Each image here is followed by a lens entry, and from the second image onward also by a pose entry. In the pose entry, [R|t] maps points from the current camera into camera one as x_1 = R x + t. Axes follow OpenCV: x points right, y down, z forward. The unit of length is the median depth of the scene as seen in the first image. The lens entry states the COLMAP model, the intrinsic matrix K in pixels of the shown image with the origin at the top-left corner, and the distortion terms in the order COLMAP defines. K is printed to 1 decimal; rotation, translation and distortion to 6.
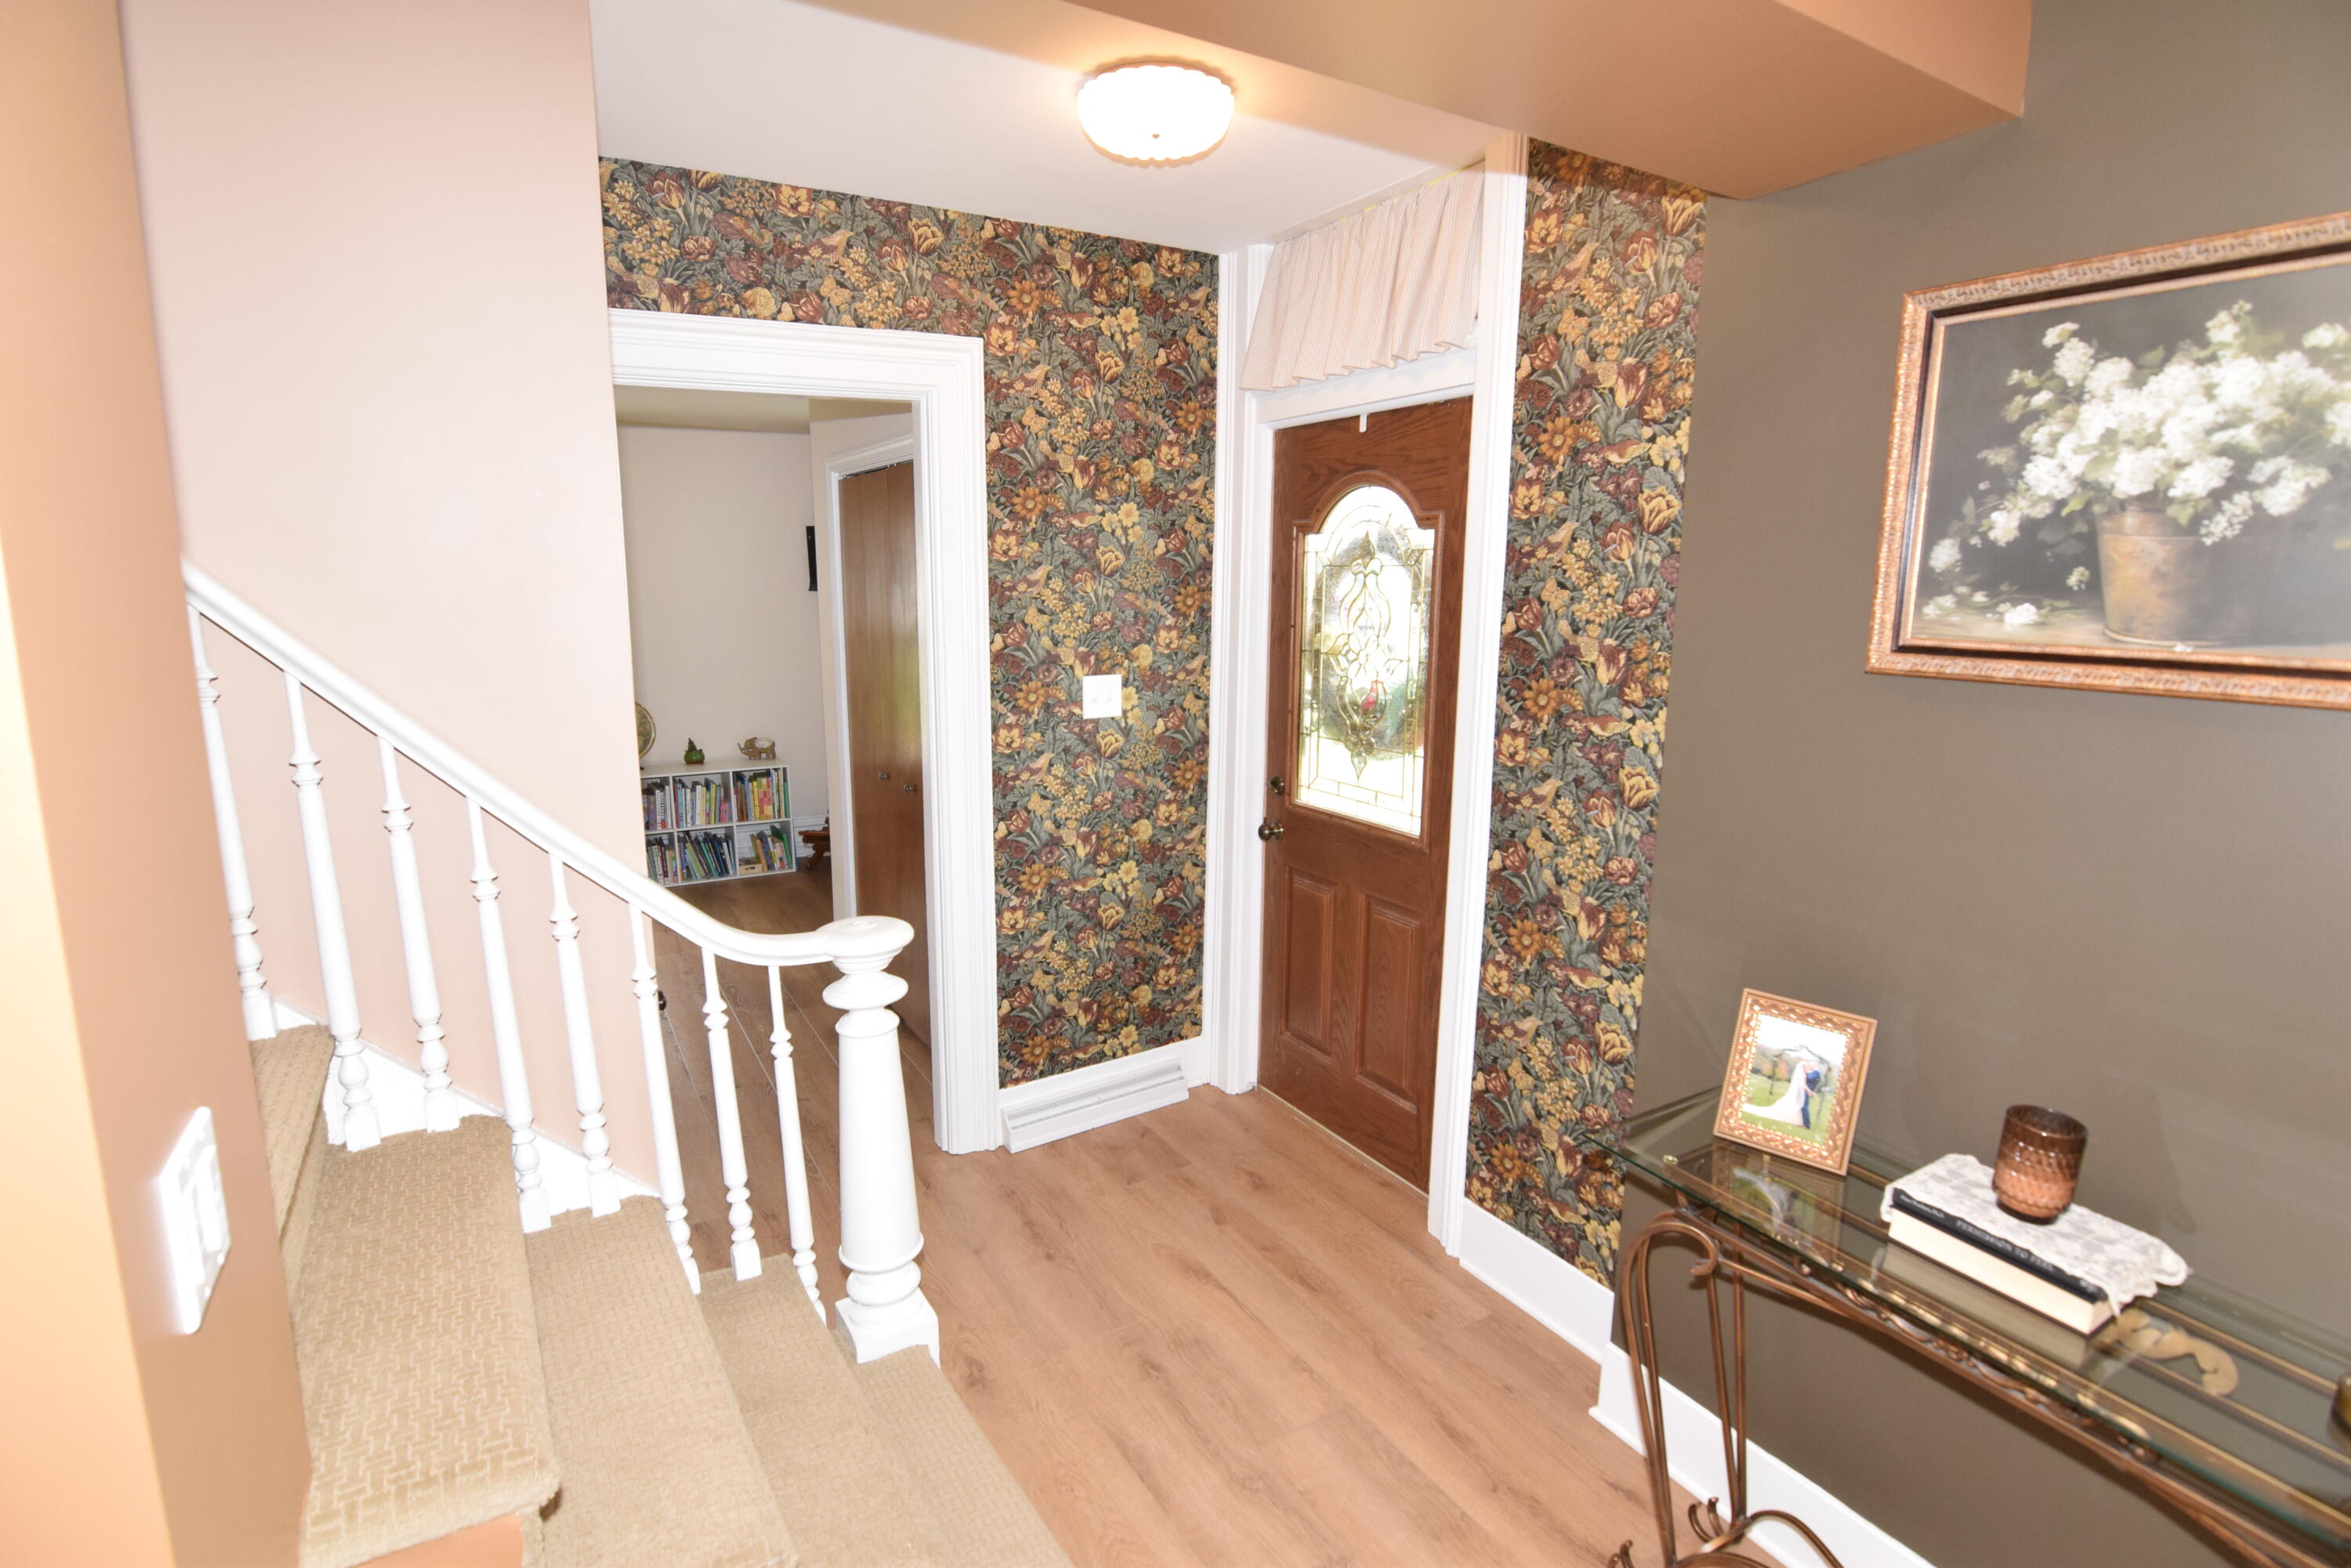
lens RADIAL K [[1136.6, 0, 1167.0], [0, 1136.6, 778.3], [0, 0, 1]] dist [-0.002809, -0.013664]
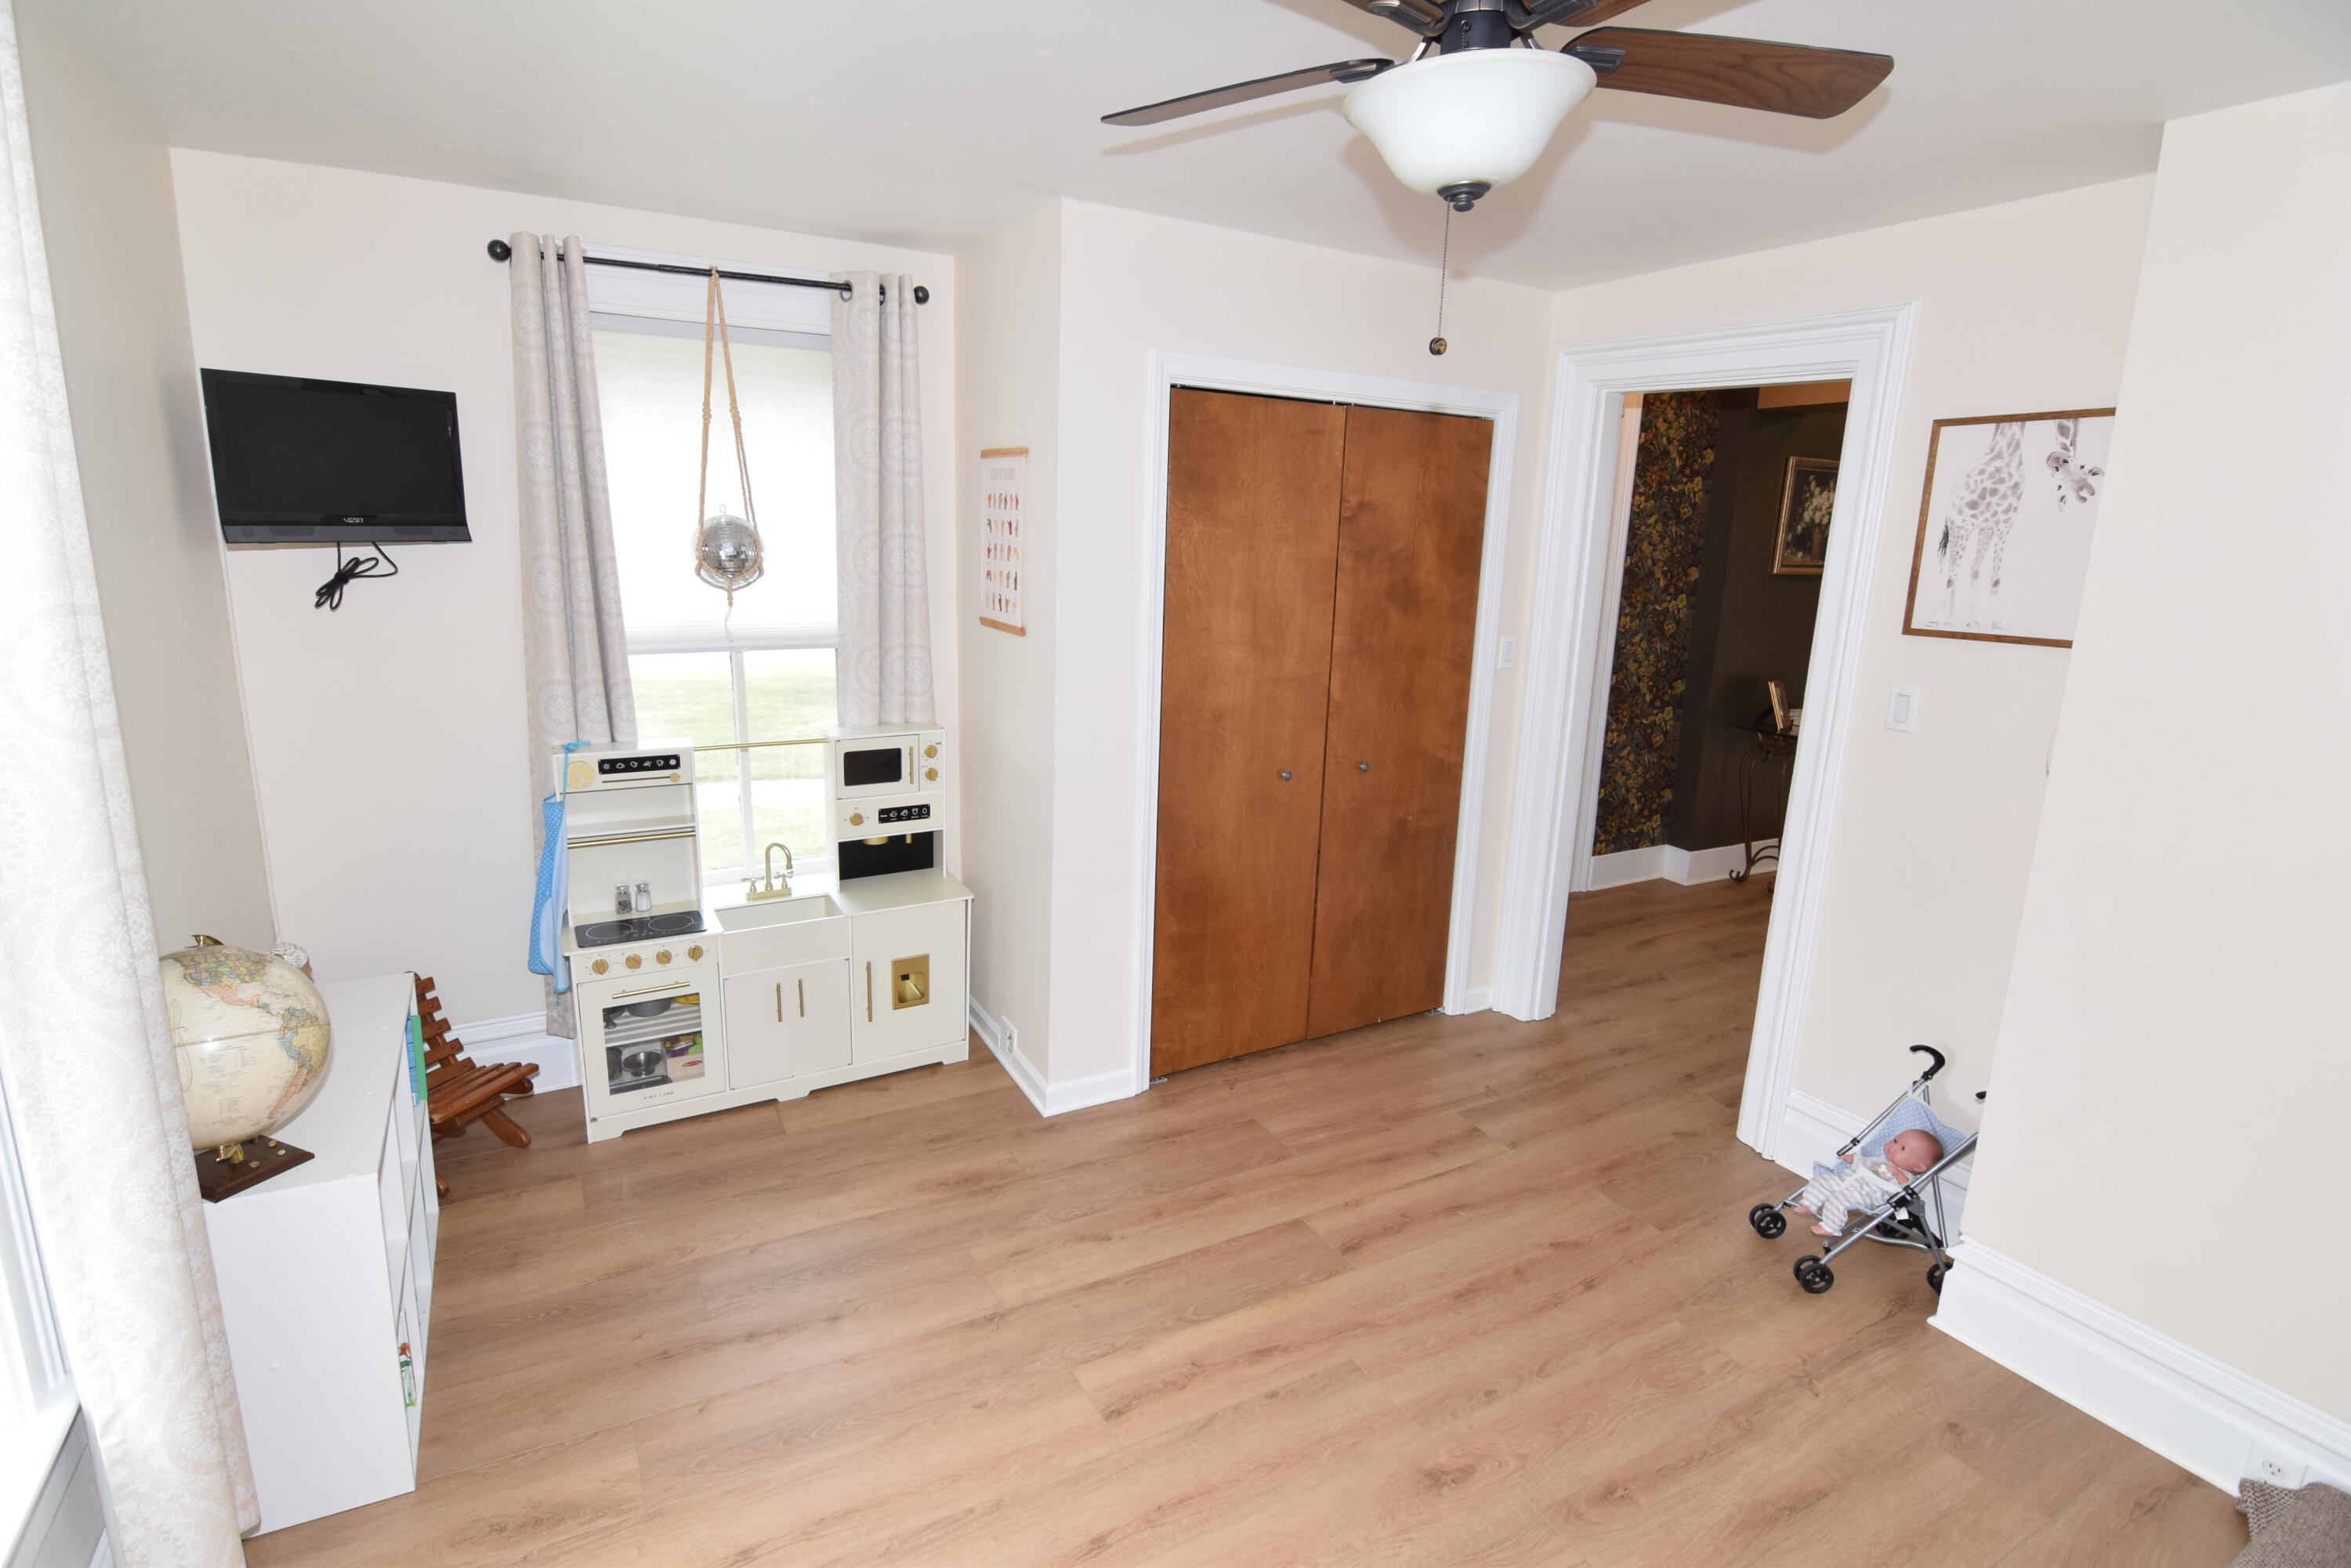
lens RADIAL K [[1136.6, 0, 1167.0], [0, 1136.6, 778.3], [0, 0, 1]] dist [-0.002809, -0.013664]
pose [[0.018356, -0.223117, 0.974619, -2.879769], [0.145272, 0.965034, 0.218187, -0.523745], [-0.989221, 0.137580, 0.050127, 2.834346]]
